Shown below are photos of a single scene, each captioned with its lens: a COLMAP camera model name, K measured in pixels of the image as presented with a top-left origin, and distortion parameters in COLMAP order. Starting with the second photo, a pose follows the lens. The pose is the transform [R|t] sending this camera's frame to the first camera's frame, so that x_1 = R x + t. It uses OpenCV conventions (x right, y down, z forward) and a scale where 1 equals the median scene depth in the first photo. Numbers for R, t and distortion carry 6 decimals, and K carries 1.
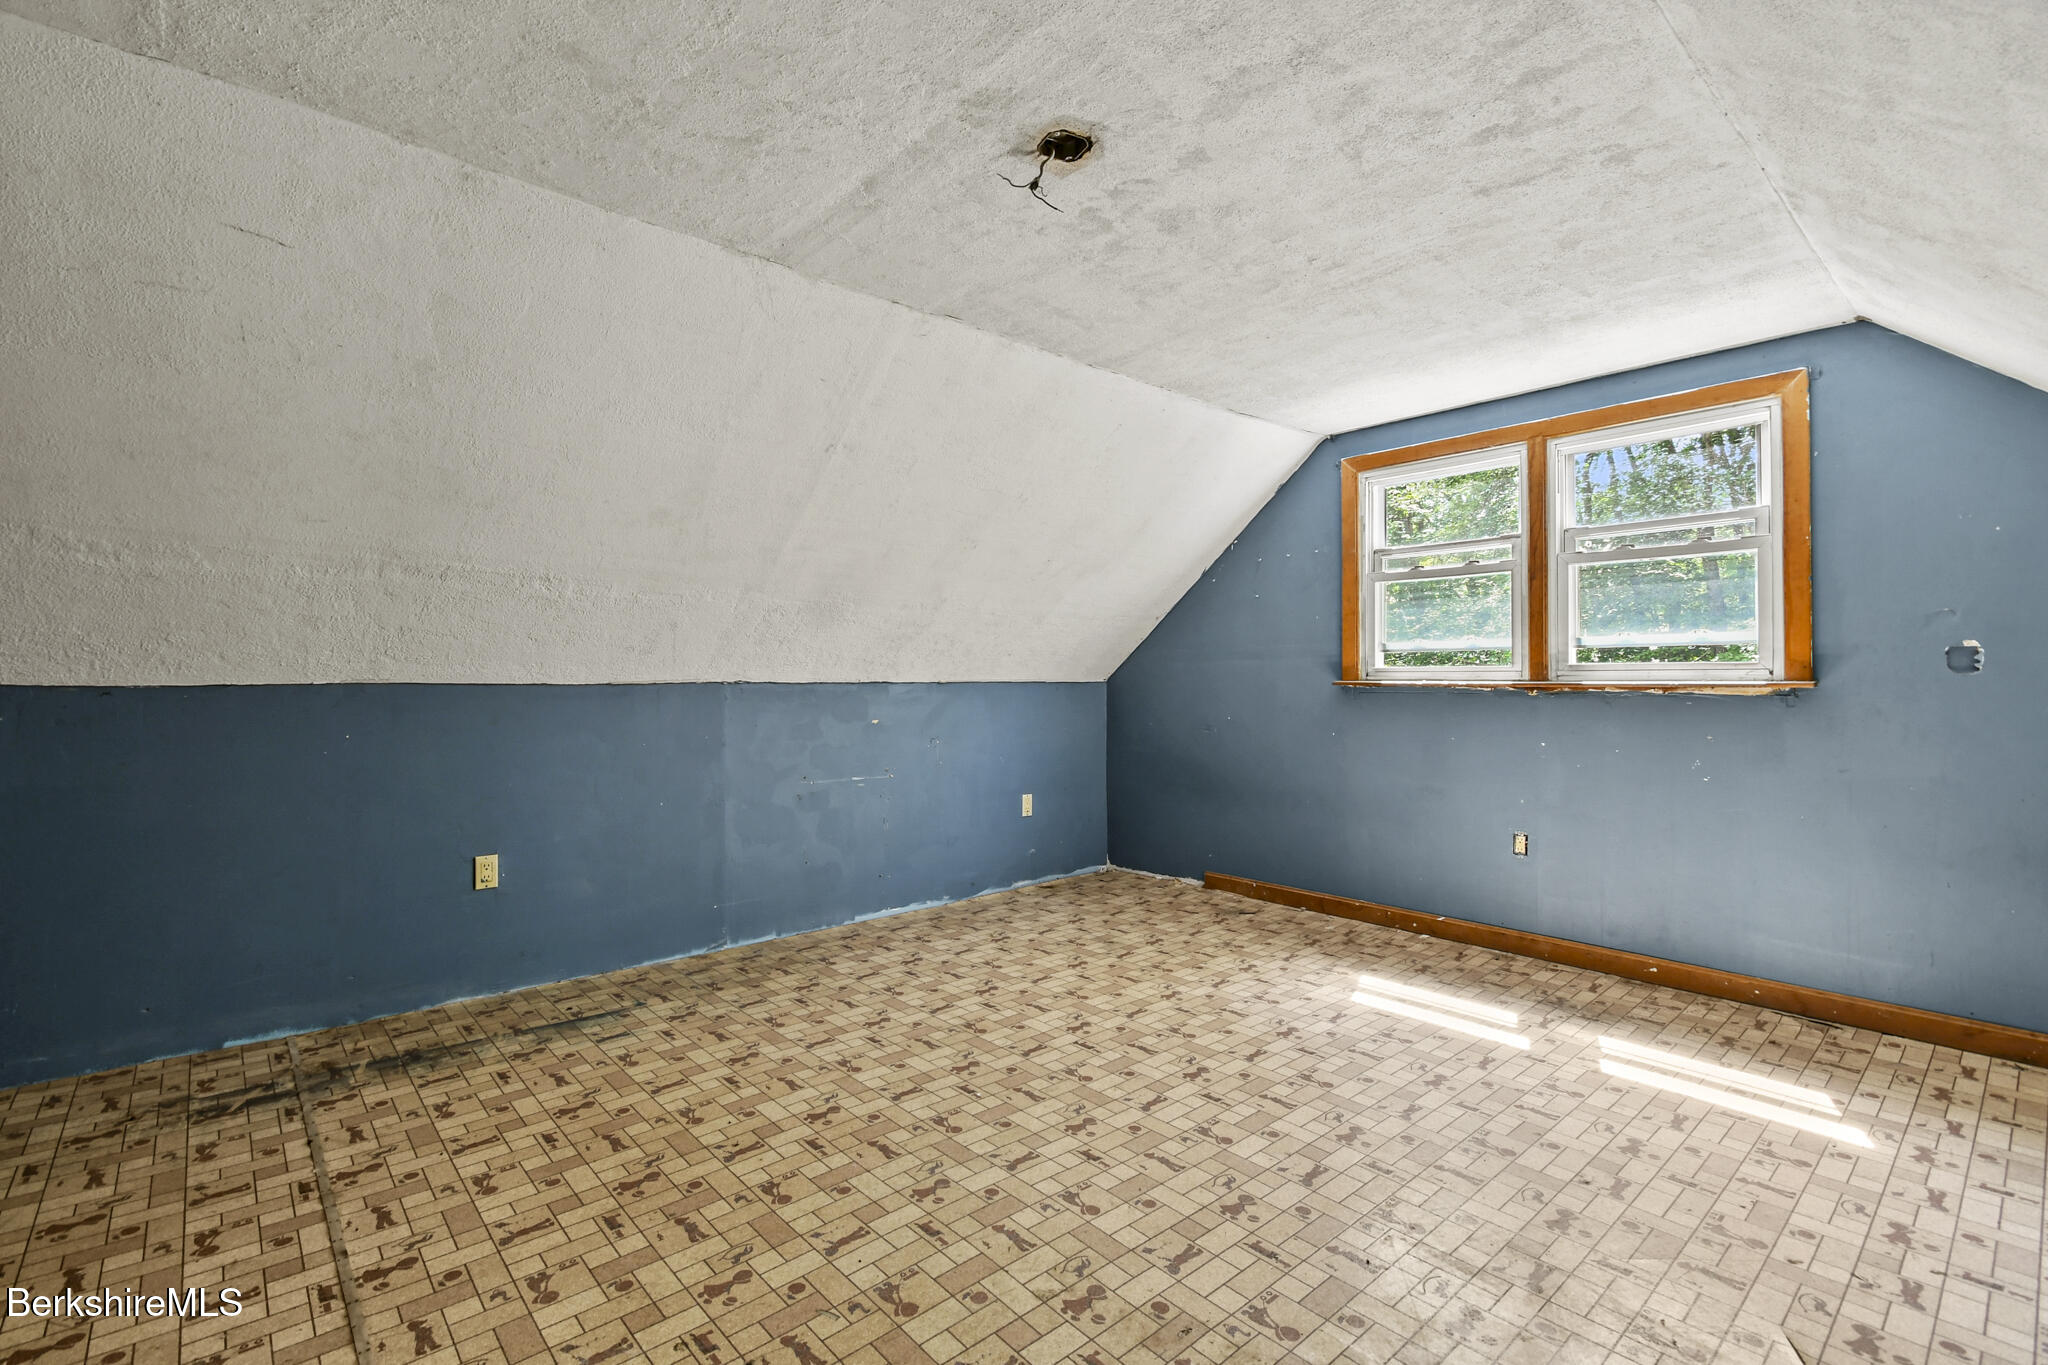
lens RADIAL K [[905.2, 0, 1018.8], [0, 905.2, 686.2], [0, 0, 1]] dist [0.002703, -0.000388]
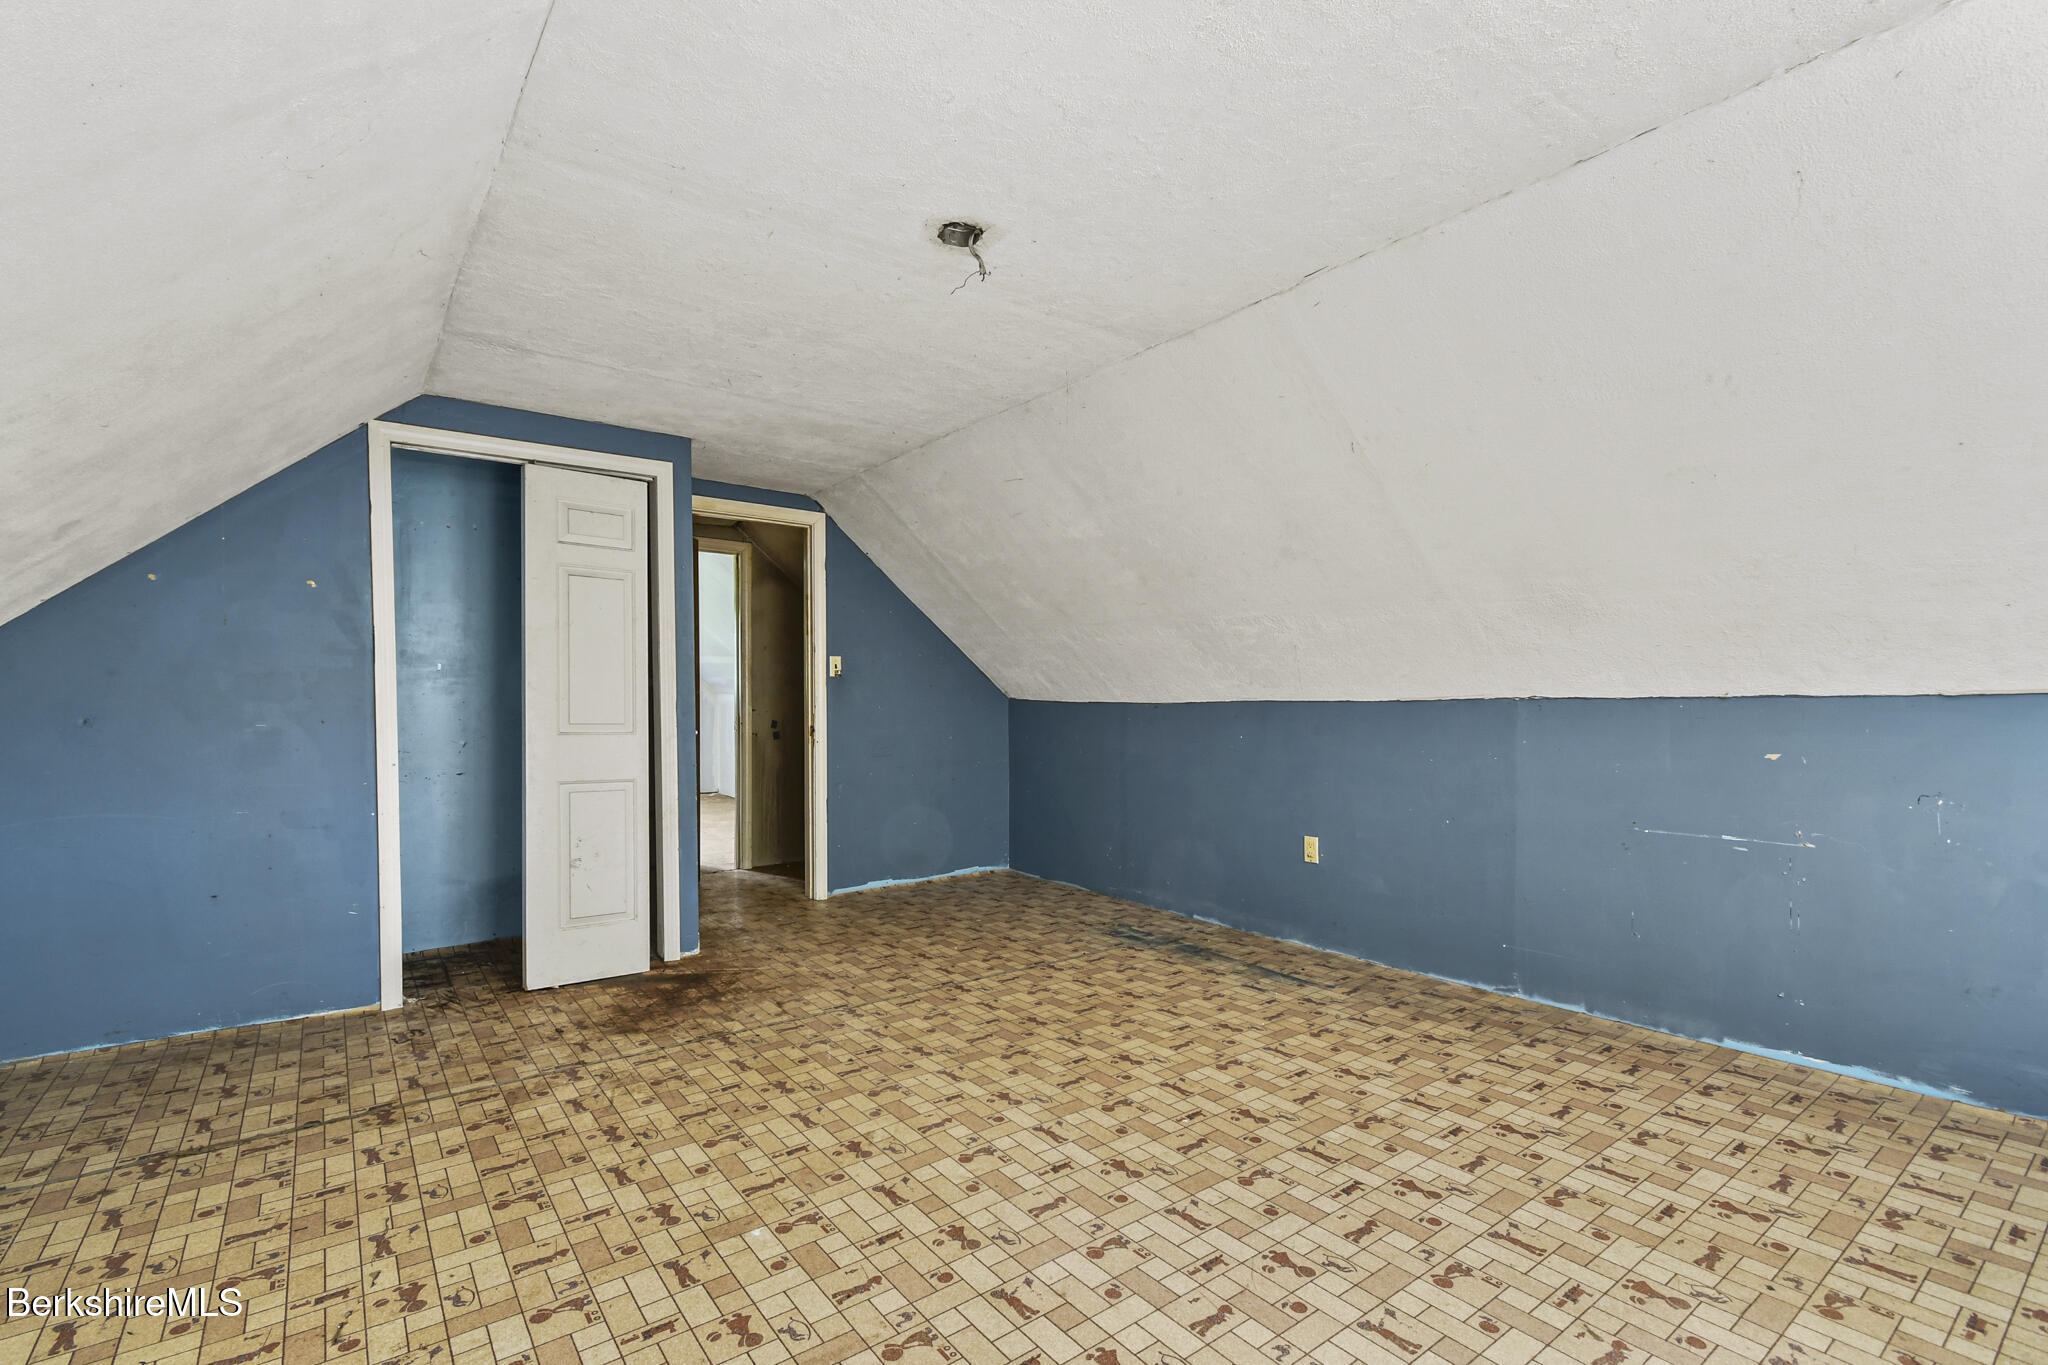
lens RADIAL K [[935.2, 0, 1020.0], [0, 935.2, 692.4], [0, 0, 1]] dist [-0.000443, -0.001184]
pose [[-0.074495, -0.010185, -0.997169, 0.874649], [0.002955, 0.999941, -0.010434, -0.003889], [0.997217, -0.003724, -0.074460, 0.796560]]
